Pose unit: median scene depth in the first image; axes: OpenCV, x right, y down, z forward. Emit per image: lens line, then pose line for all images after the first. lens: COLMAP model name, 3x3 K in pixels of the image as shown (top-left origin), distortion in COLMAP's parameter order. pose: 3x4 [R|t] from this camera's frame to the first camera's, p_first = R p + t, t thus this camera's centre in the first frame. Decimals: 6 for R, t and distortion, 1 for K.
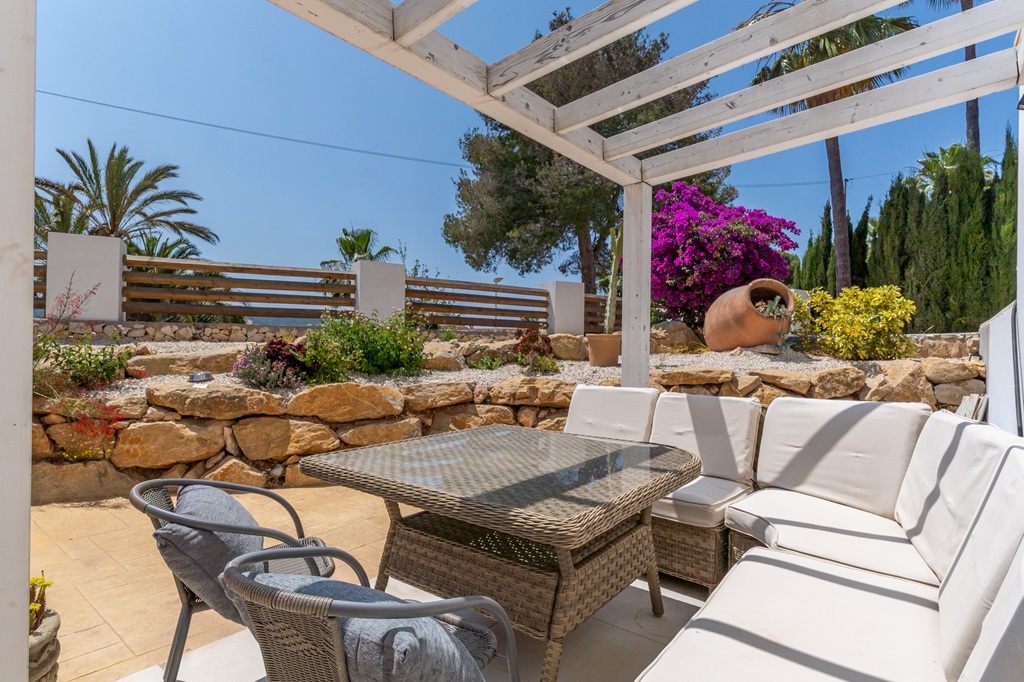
lens RADIAL K [[510.5, 0, 512.0], [0, 510.5, 341.0], [0, 0, 1]] dist [-0.002330, -0.000008]
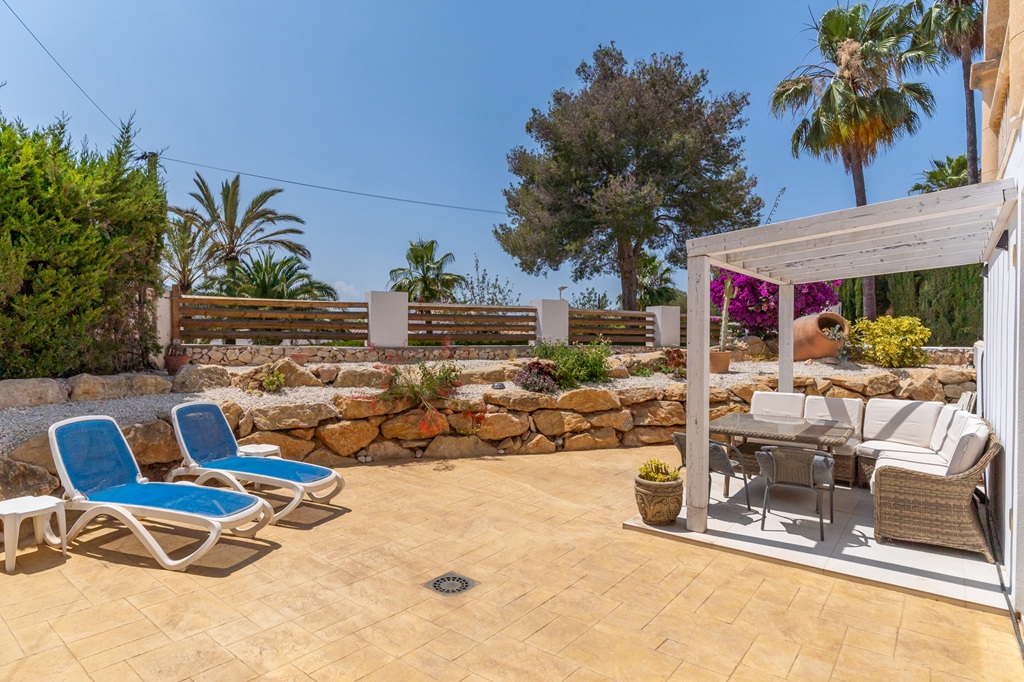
lens RADIAL K [[519.7, 0, 510.1], [0, 519.7, 331.6], [0, 0, 1]] dist [-0.012648, -0.000470]
pose [[0.999956, -0.007843, -0.005112, -0.468932], [0.007858, 0.999965, 0.002898, -0.090024], [0.005089, -0.002938, 0.999983, -0.557554]]
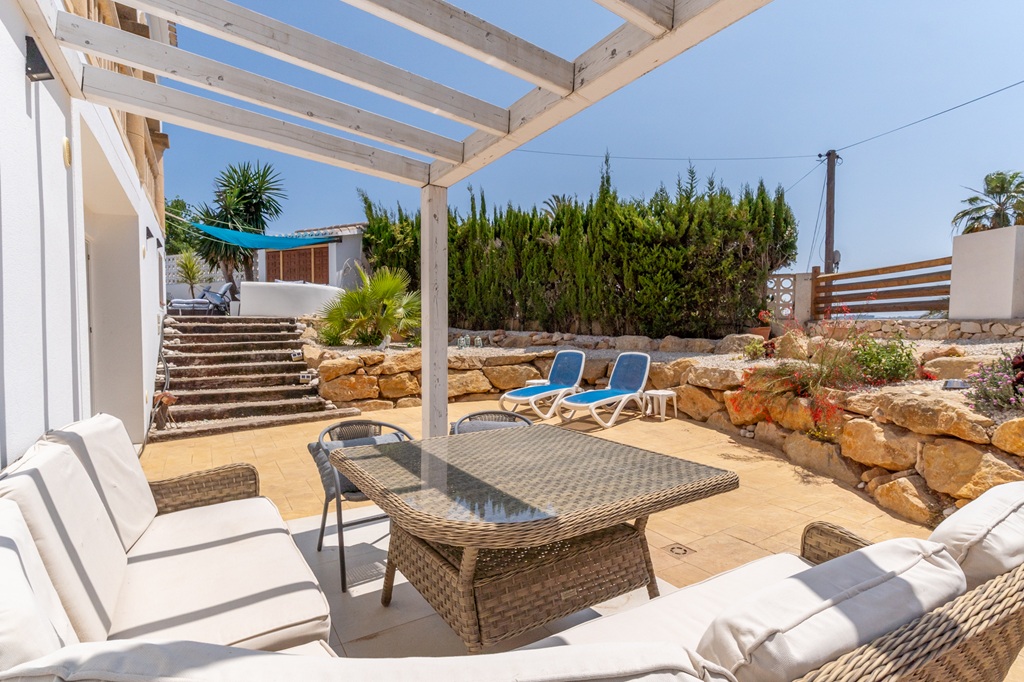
lens RADIAL K [[481.6, 0, 512.0], [0, 481.6, 341.0], [0, 0, 1]] dist [-0.001303, -0.000354]
pose [[-0.298304, 0.009767, -0.954421, 0.326385], [0.001440, 0.999951, 0.009783, -0.009661], [0.954470, 0.001544, -0.298303, 0.442784]]
